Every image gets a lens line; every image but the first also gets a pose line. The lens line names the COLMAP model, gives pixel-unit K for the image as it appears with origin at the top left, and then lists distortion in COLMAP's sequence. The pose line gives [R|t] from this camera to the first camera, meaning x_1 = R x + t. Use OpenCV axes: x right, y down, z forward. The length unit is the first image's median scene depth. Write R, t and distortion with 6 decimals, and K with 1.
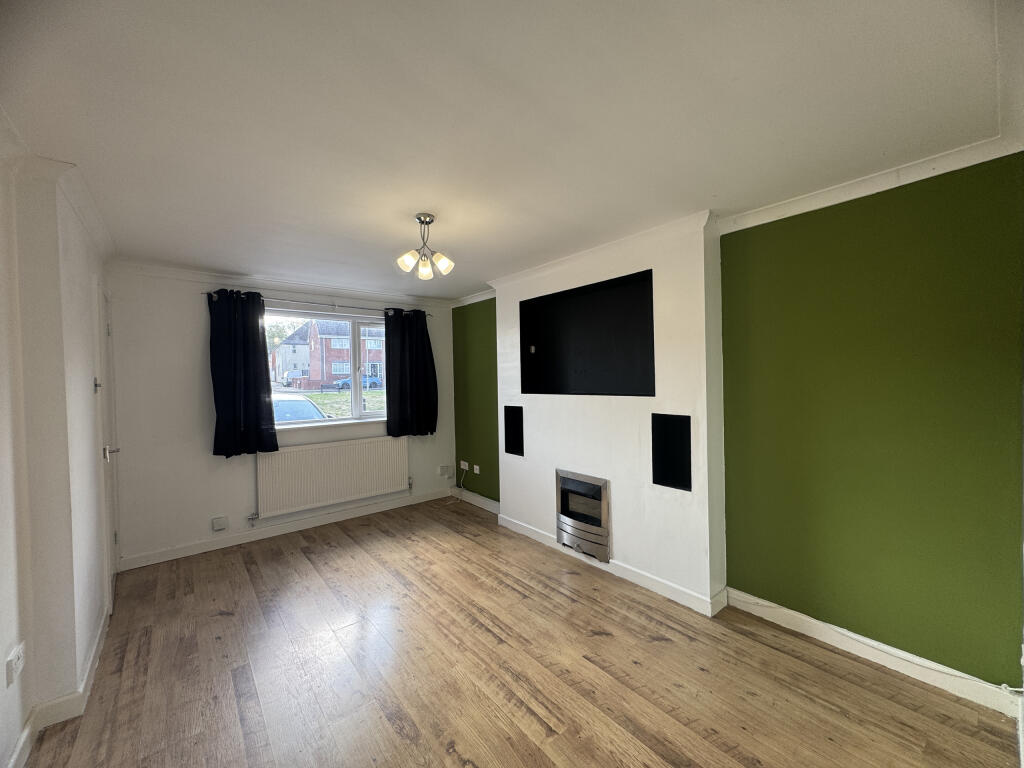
lens RADIAL K [[407.4, 0, 513.0], [0, 407.4, 383.0], [0, 0, 1]] dist [-0.002608, 0.000473]
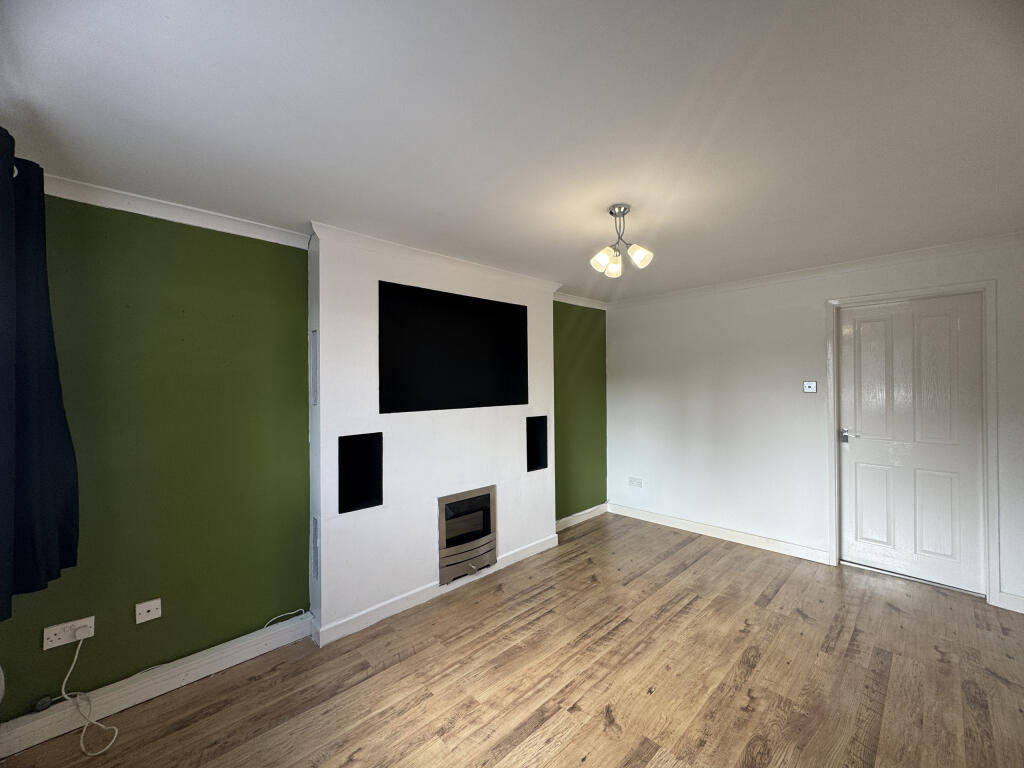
lens RADIAL K [[407.4, 0, 511.2], [0, 407.4, 384.3], [0, 0, 1]] dist [-0.002608, 0.000473]
pose [[-0.074261, 0.020292, 0.997032, -1.025897], [0.024126, 0.999537, -0.018546, -0.008339], [-0.996947, 0.022678, -0.074716, 1.244619]]
